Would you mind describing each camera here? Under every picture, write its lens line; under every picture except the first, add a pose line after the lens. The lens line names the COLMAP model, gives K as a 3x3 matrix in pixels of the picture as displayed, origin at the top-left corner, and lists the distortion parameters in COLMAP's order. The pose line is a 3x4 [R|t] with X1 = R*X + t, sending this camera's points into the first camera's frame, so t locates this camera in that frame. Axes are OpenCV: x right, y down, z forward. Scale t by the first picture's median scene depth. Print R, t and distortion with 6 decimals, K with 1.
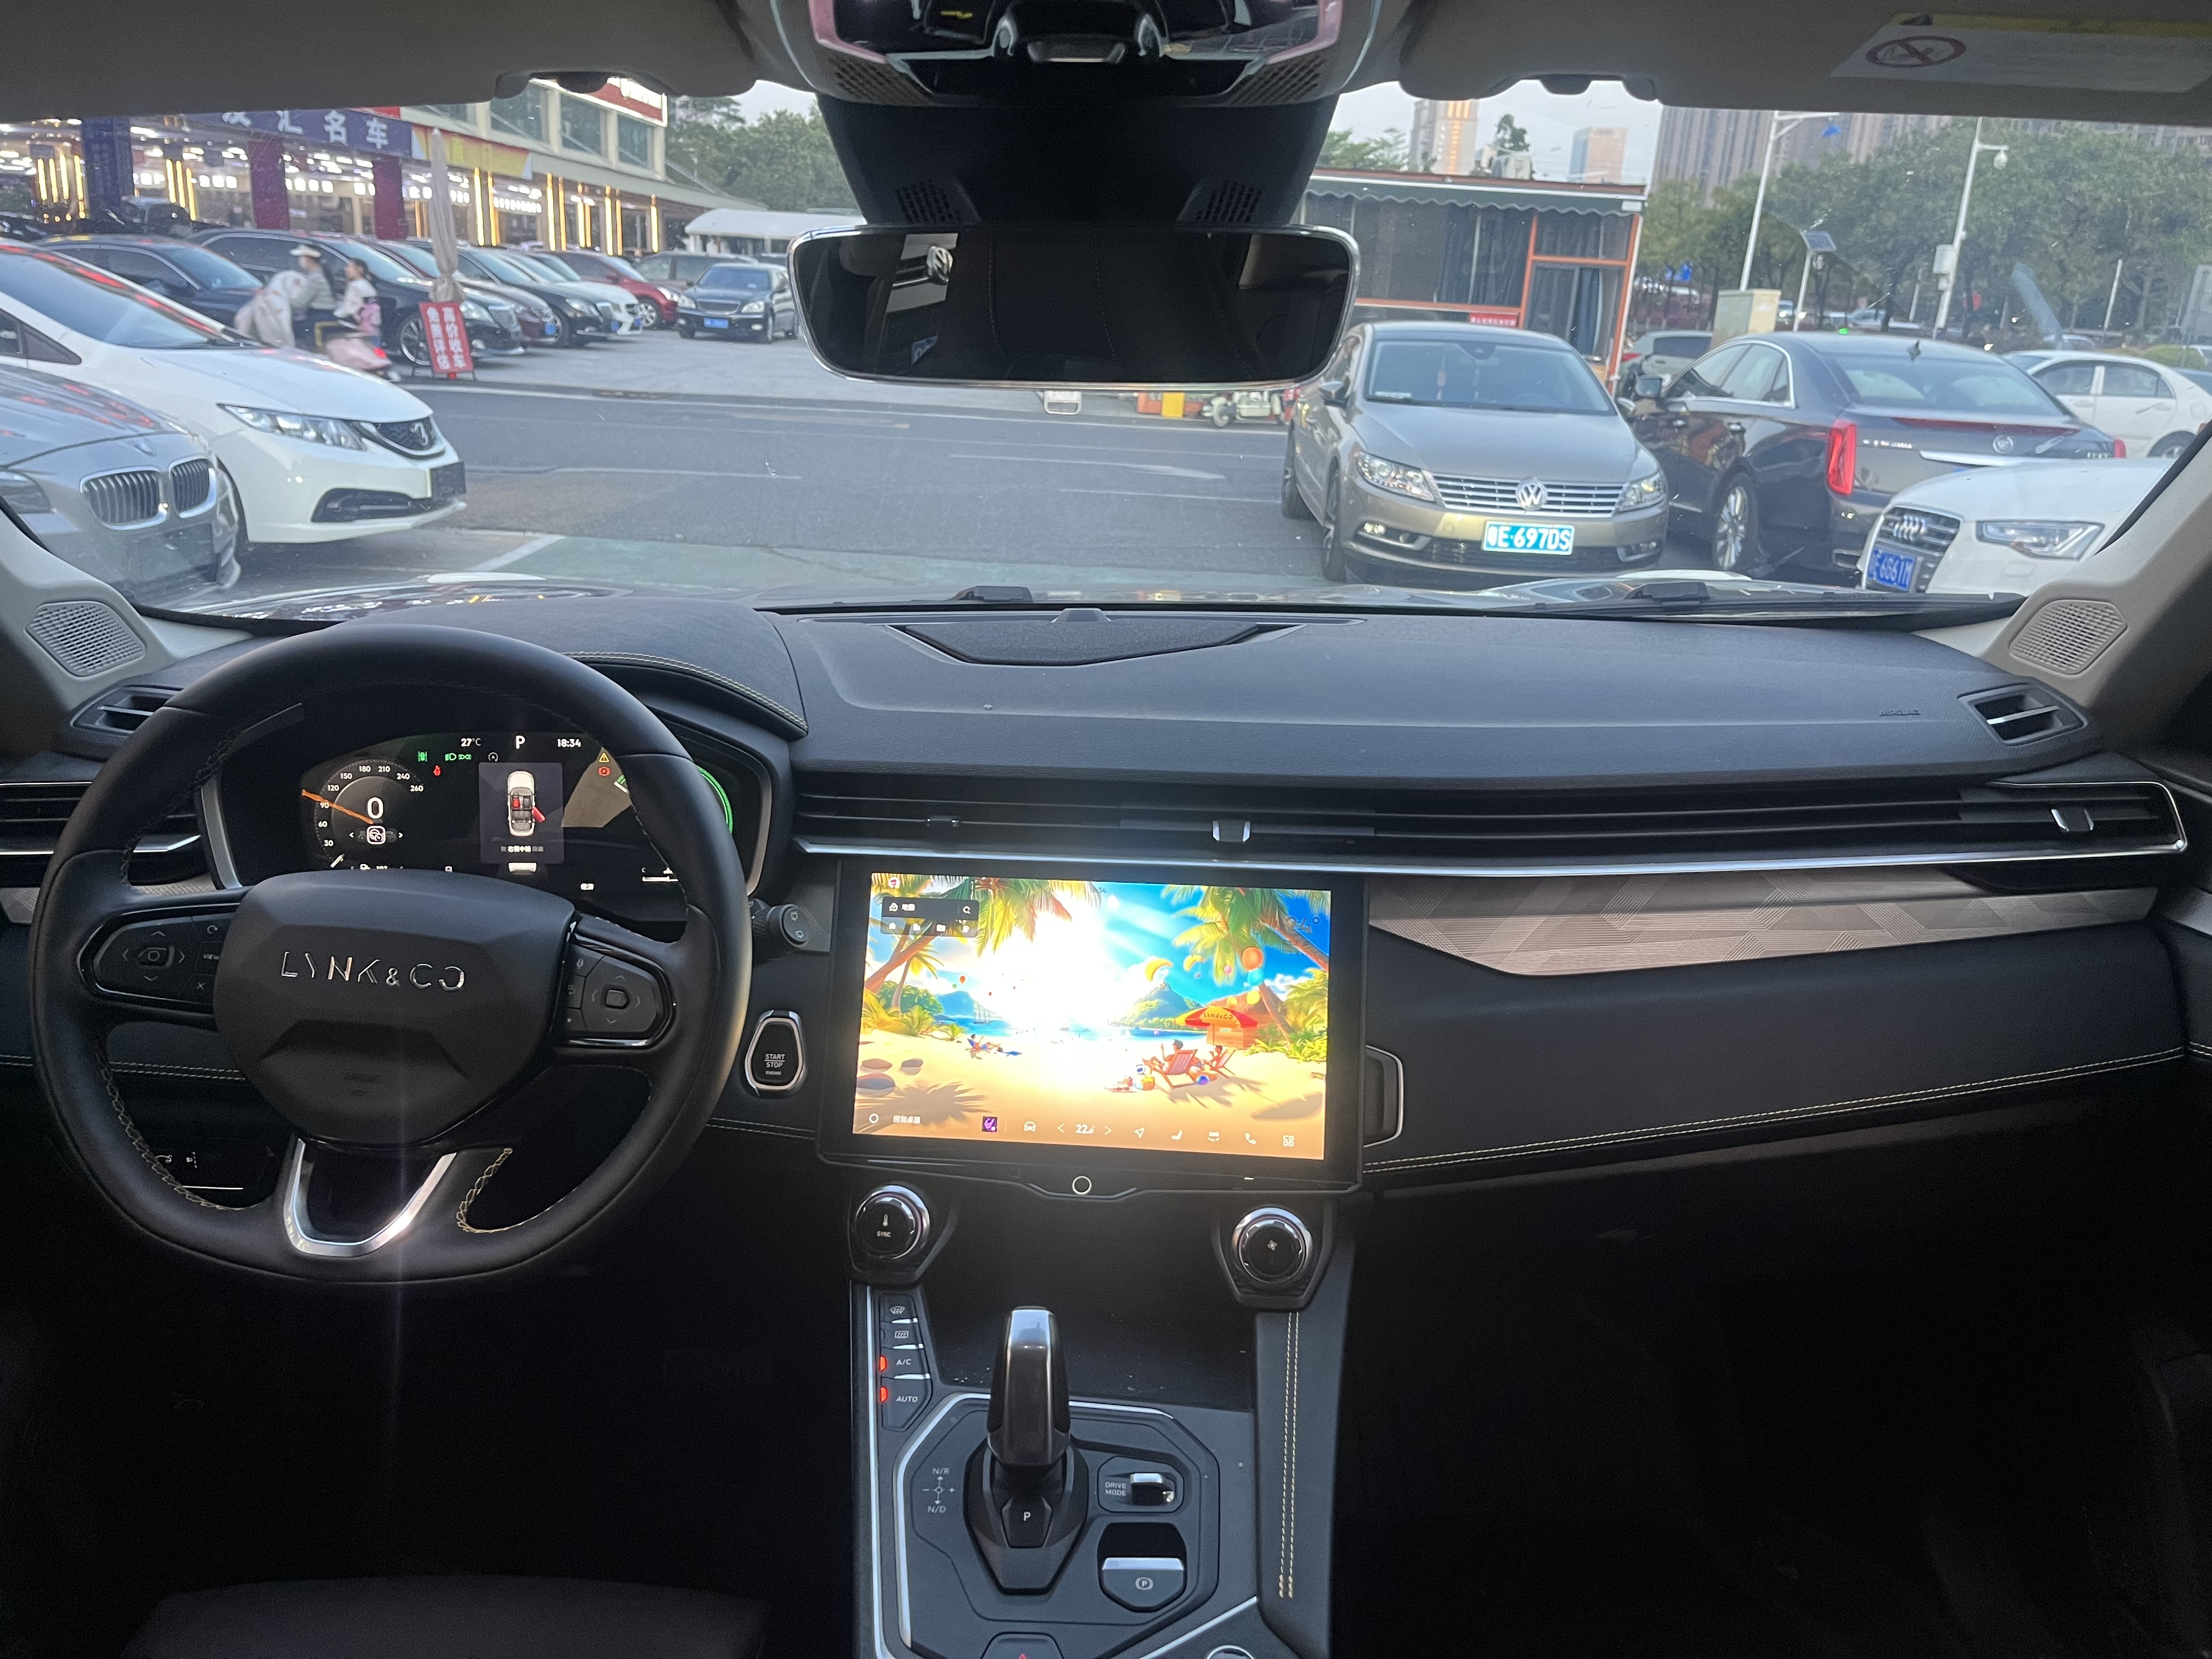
lens RADIAL K [[1686.9, 0, 1094.6], [0, 1686.9, 834.5], [0, 0, 1]] dist [0.078573, -0.109794]
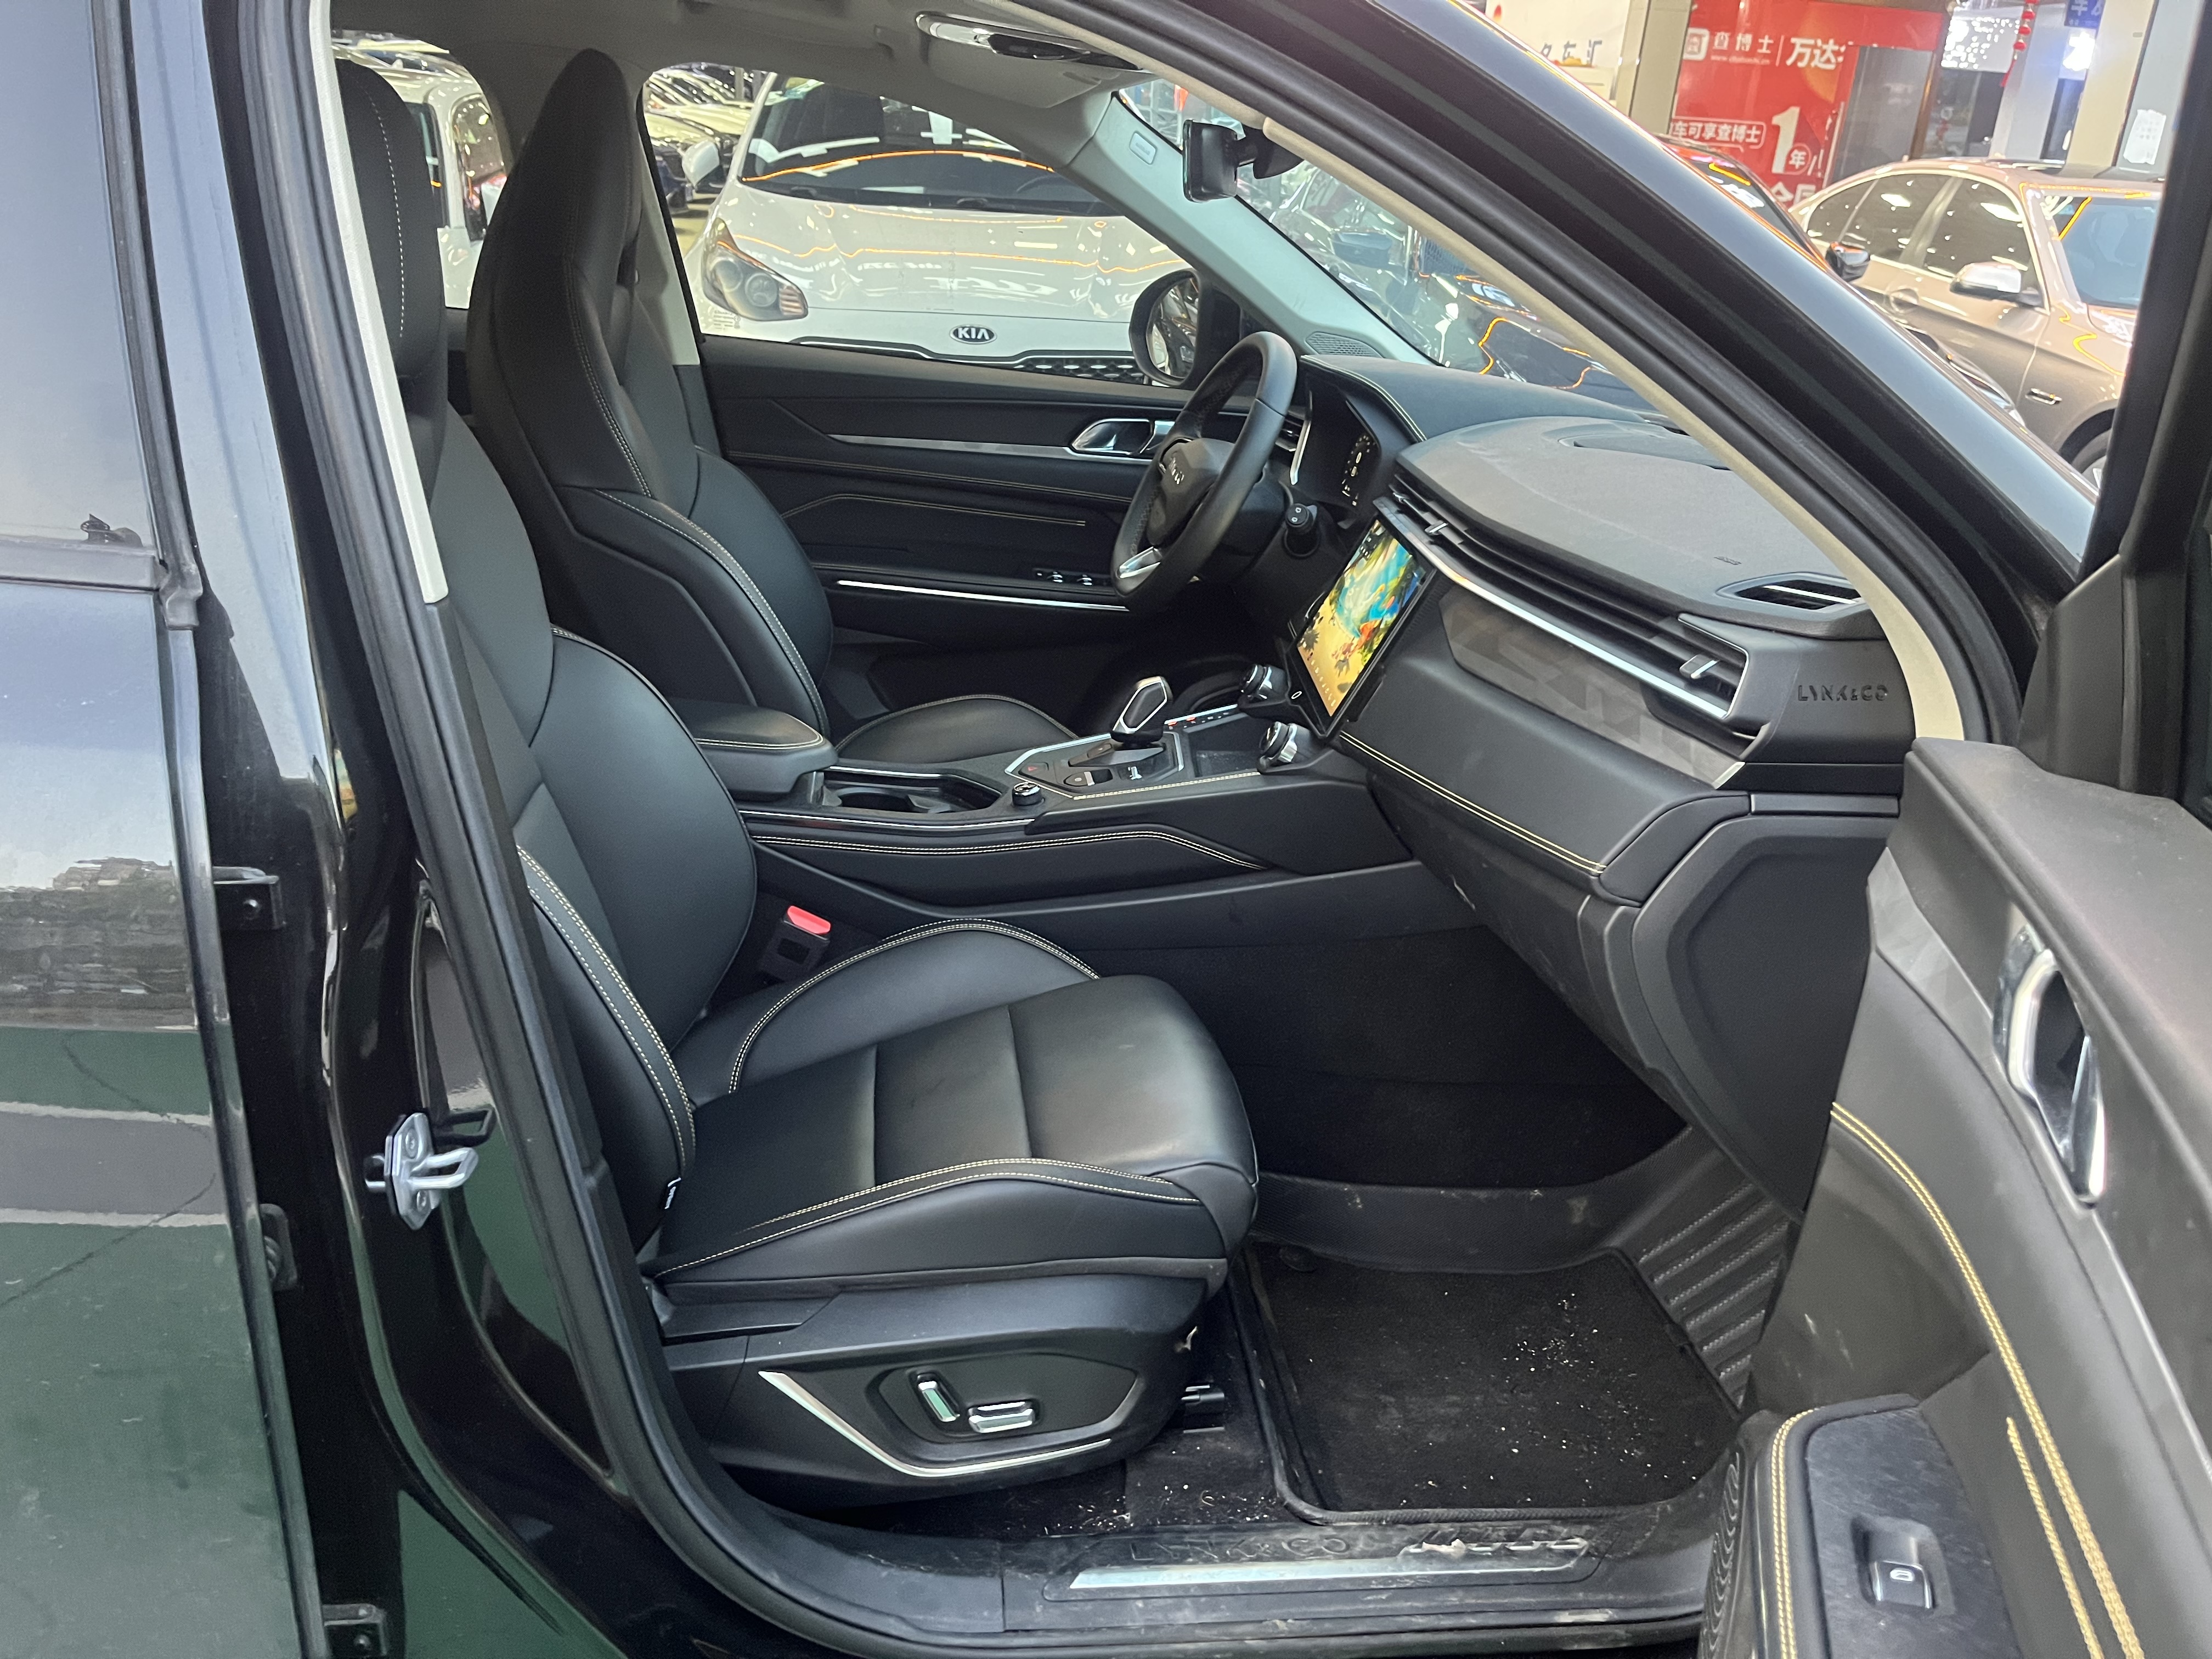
lens RADIAL K [[1686.9, 0, 1094.6], [0, 1686.9, 834.5], [0, 0, 1]] dist [0.078573, -0.109794]
pose [[0.132440, 0.355409, -0.925280, 1.488246], [-0.367356, 0.884624, 0.287211, -0.079390], [0.920603, 0.301869, 0.247721, 0.390757]]
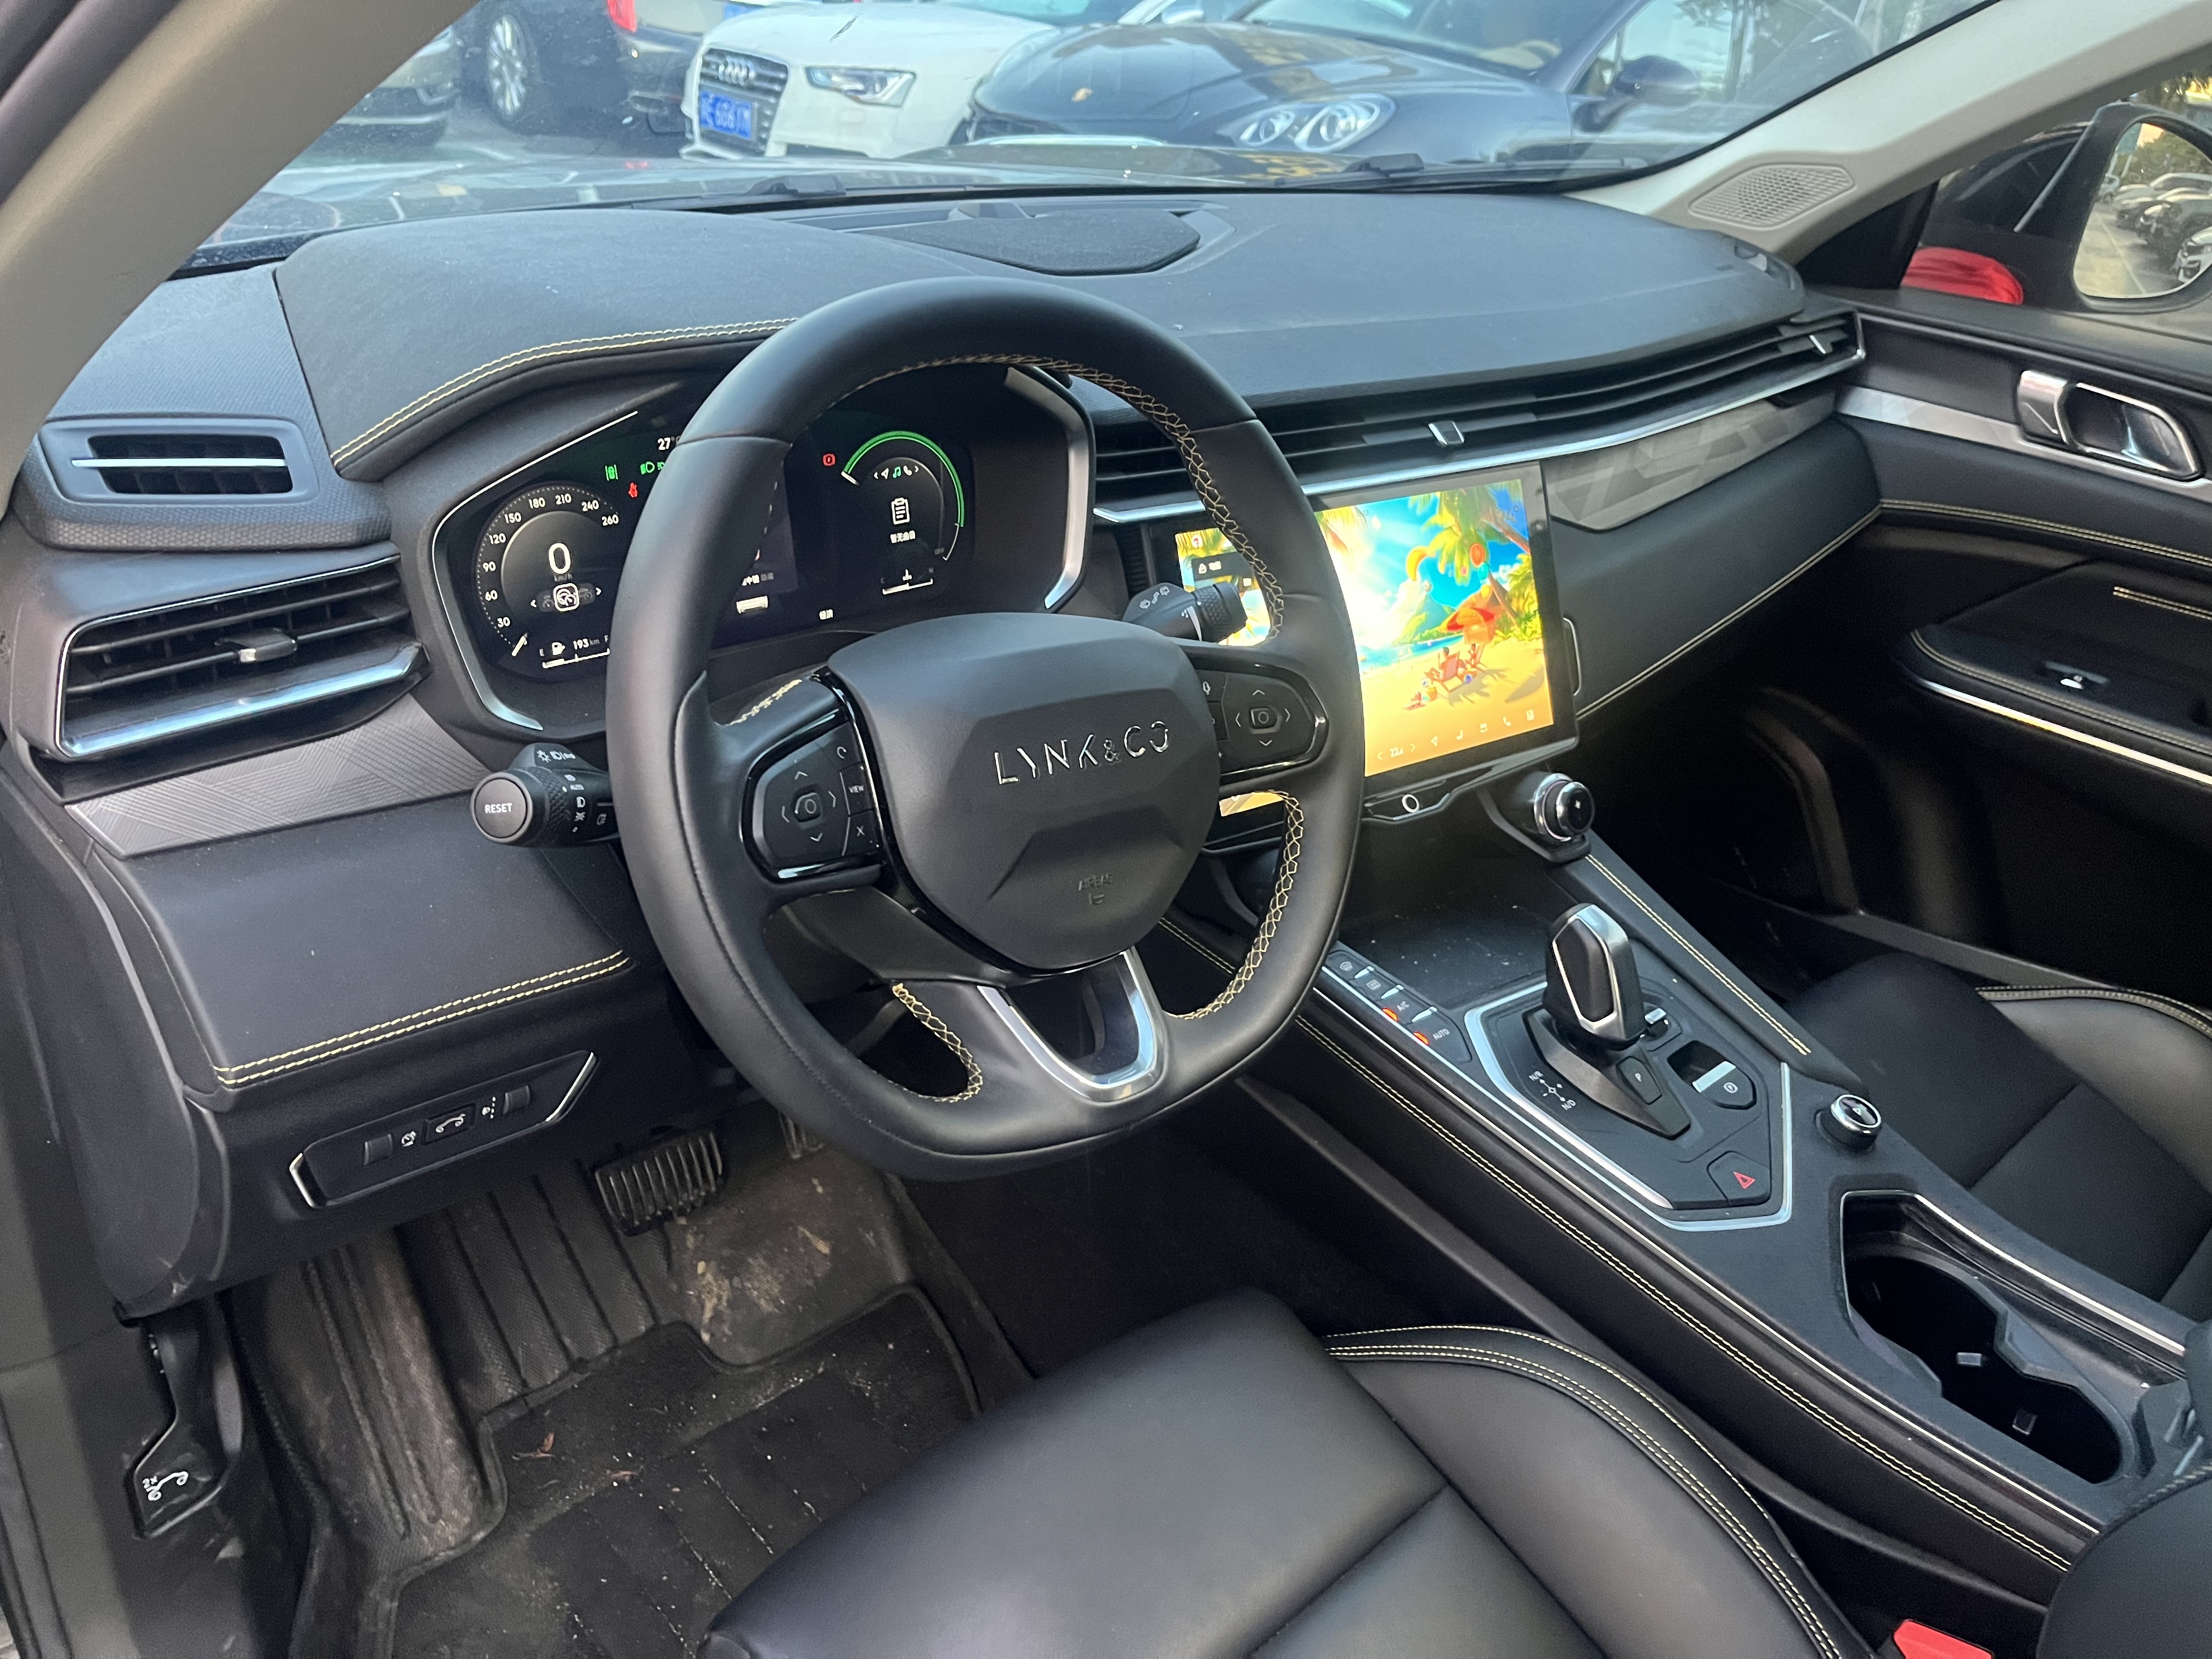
lens RADIAL K [[1686.9, 0, 1094.6], [0, 1686.9, 834.5], [0, 0, 1]] dist [0.078573, -0.109794]
pose [[0.739786, -0.271097, 0.615811, -0.721479], [0.112687, 0.952231, 0.283826, -0.080605], [-0.663339, -0.140577, 0.734996, 0.339244]]
